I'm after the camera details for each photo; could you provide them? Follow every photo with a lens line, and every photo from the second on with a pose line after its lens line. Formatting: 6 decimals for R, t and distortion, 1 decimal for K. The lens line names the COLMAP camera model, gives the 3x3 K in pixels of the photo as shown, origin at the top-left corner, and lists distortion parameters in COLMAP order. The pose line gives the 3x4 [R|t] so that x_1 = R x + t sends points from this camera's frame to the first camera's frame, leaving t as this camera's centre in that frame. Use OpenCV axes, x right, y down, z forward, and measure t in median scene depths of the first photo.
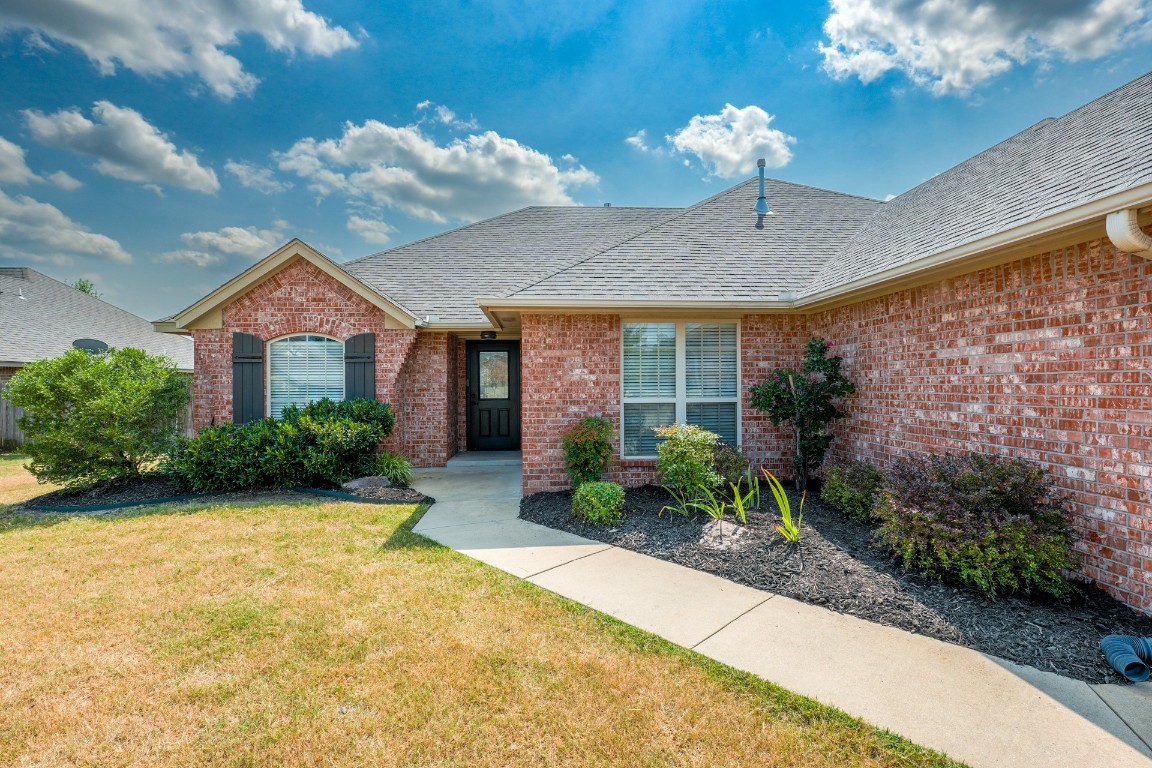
lens RADIAL K [[526.7, 0, 579.7], [0, 526.7, 381.7], [0, 0, 1]] dist [0.000303, 0.000860]
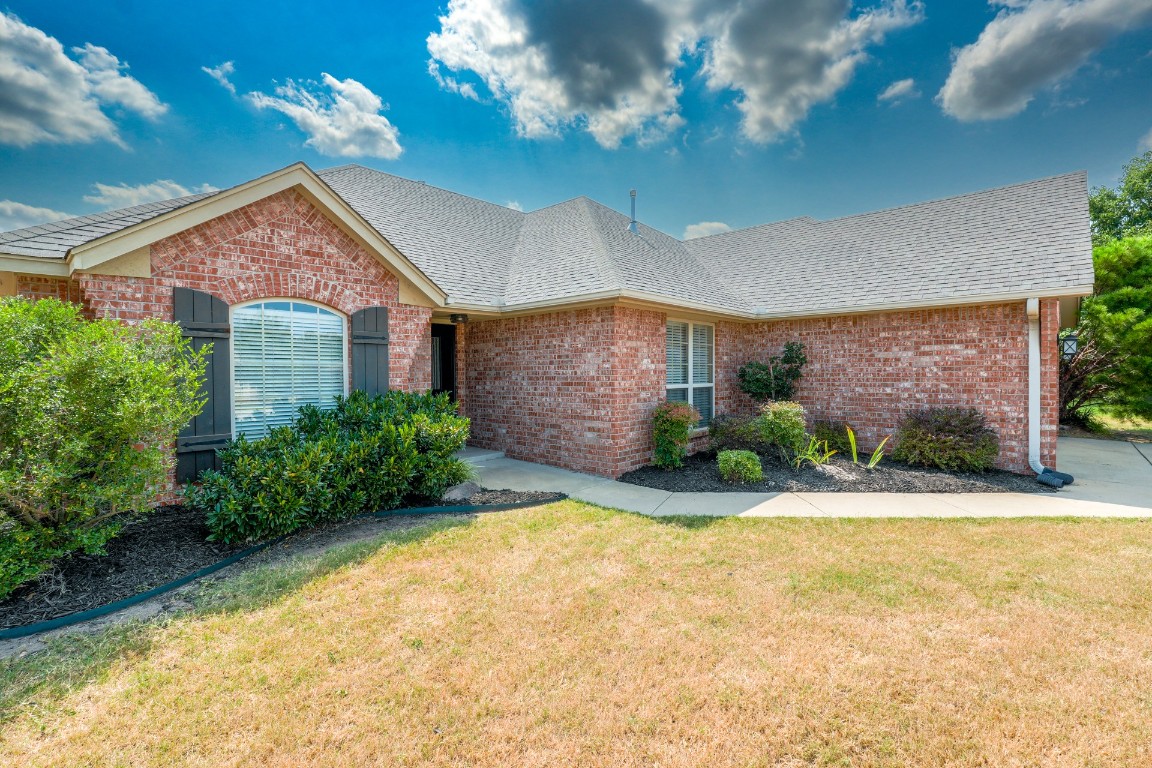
lens RADIAL K [[526.7, 0, 595.9], [0, 526.7, 383.9], [0, 0, 1]] dist [0.000303, 0.000860]
pose [[0.725456, -0.012888, 0.688148, -0.985092], [-0.000173, 0.999821, 0.018908, 0.008837], [-0.688268, -0.013835, 0.725324, 0.303478]]
